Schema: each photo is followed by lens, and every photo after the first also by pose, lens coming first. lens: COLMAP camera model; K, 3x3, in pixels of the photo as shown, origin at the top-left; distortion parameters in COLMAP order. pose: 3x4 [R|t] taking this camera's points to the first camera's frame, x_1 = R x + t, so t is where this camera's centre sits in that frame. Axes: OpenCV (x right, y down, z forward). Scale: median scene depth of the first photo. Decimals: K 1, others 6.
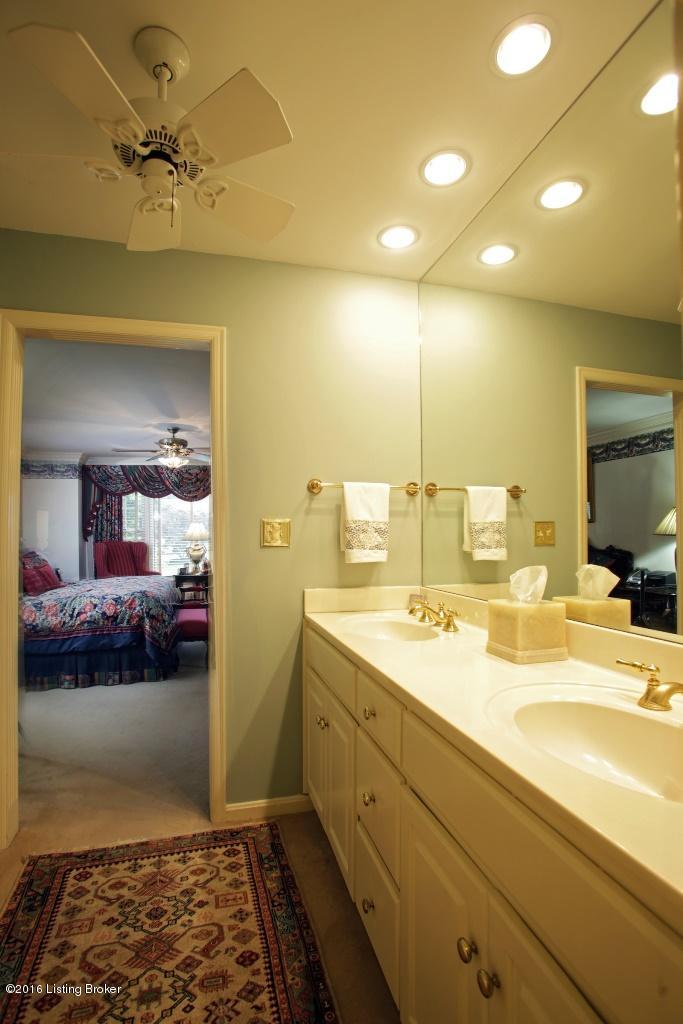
lens RADIAL K [[509.6, 0, 340.3], [0, 509.6, 517.8], [0, 0, 1]] dist [-0.002626, -0.000038]
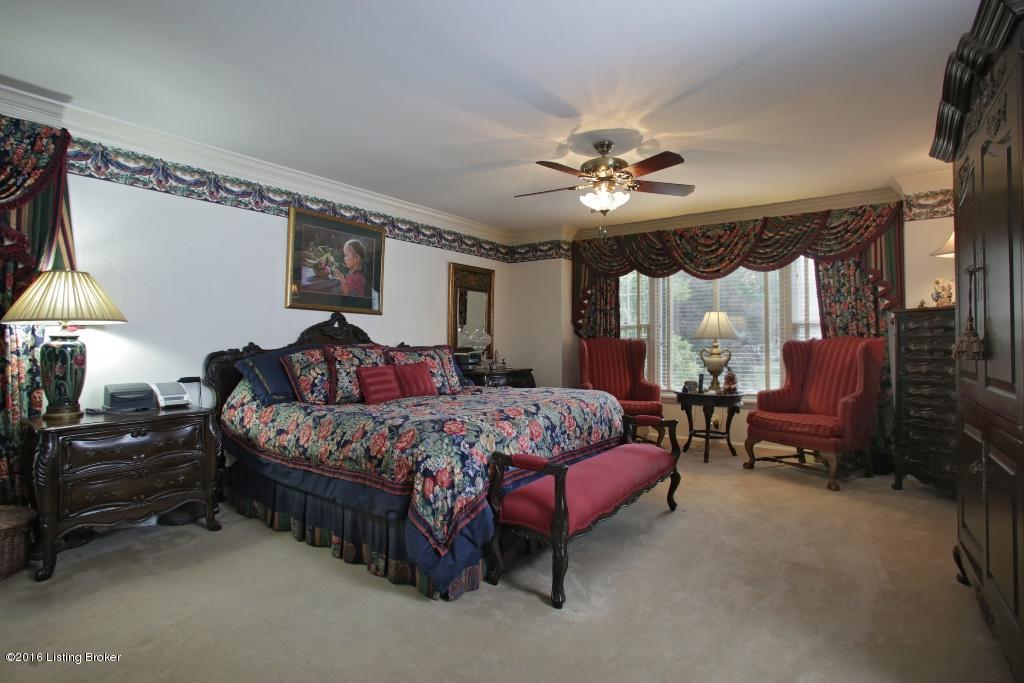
lens RADIAL K [[509.6, 0, 512.2], [0, 509.6, 338.4], [0, 0, 1]] dist [-0.002626, -0.000038]
pose [[0.640422, 0.021068, -0.767734, 0.047350], [0.003851, 0.999523, 0.030641, 0.023010], [0.768013, -0.022579, 0.640036, 0.401405]]
